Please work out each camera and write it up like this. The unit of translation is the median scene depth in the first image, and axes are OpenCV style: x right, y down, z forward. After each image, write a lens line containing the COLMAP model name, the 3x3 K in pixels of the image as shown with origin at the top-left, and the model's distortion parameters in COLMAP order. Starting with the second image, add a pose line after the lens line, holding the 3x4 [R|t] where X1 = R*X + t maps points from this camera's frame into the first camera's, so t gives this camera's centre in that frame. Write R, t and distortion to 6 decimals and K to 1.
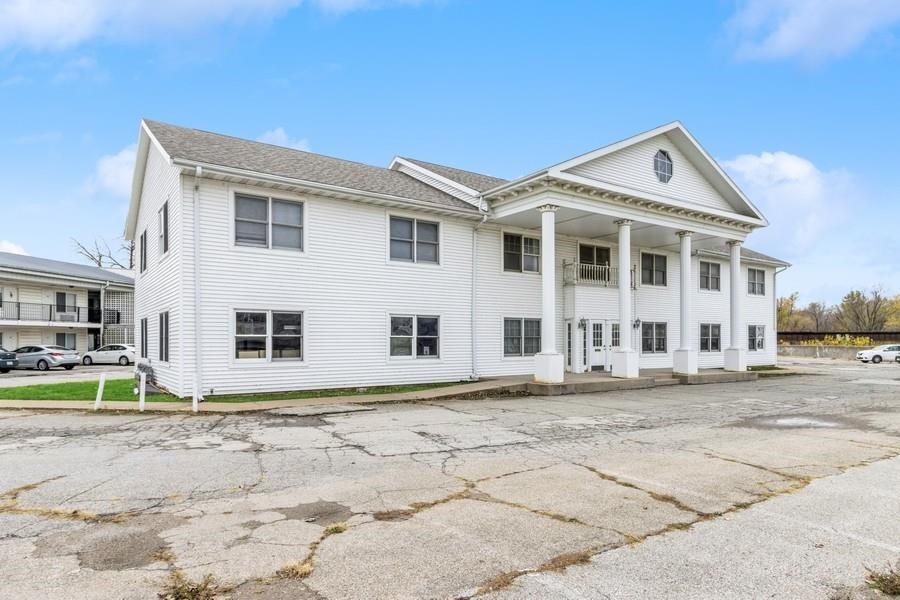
lens RADIAL K [[544.3, 0, 448.5], [0, 544.3, 339.2], [0, 0, 1]] dist [0.002507, 0.000211]
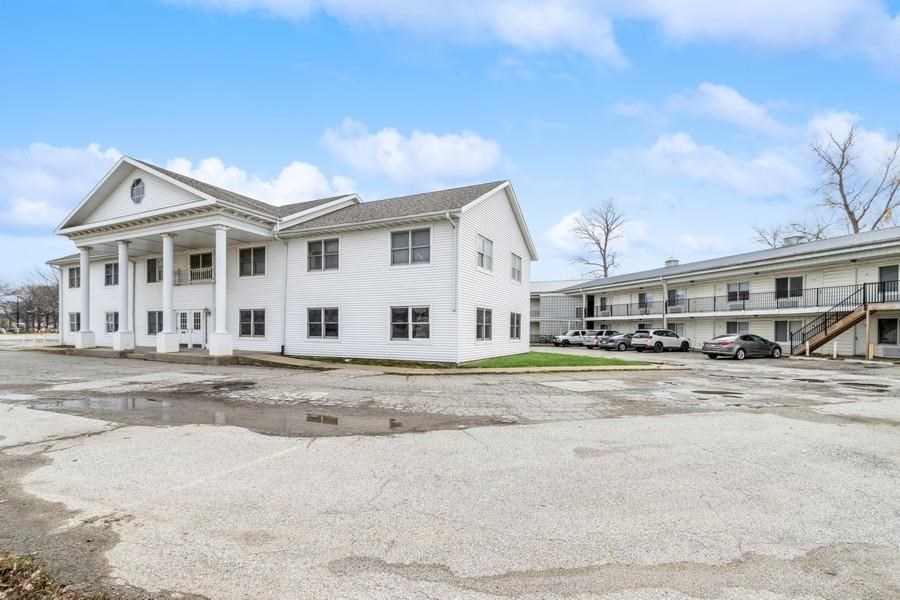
lens RADIAL K [[424.0, 0, 436.0], [0, 424.0, 332.6], [0, 0, 1]] dist [0.023935, -0.000680]
pose [[0.485760, 0.013709, -0.873985, 1.063776], [-0.000696, 0.999883, 0.015296, 0.002799], [0.874092, -0.006822, 0.485713, 0.726667]]
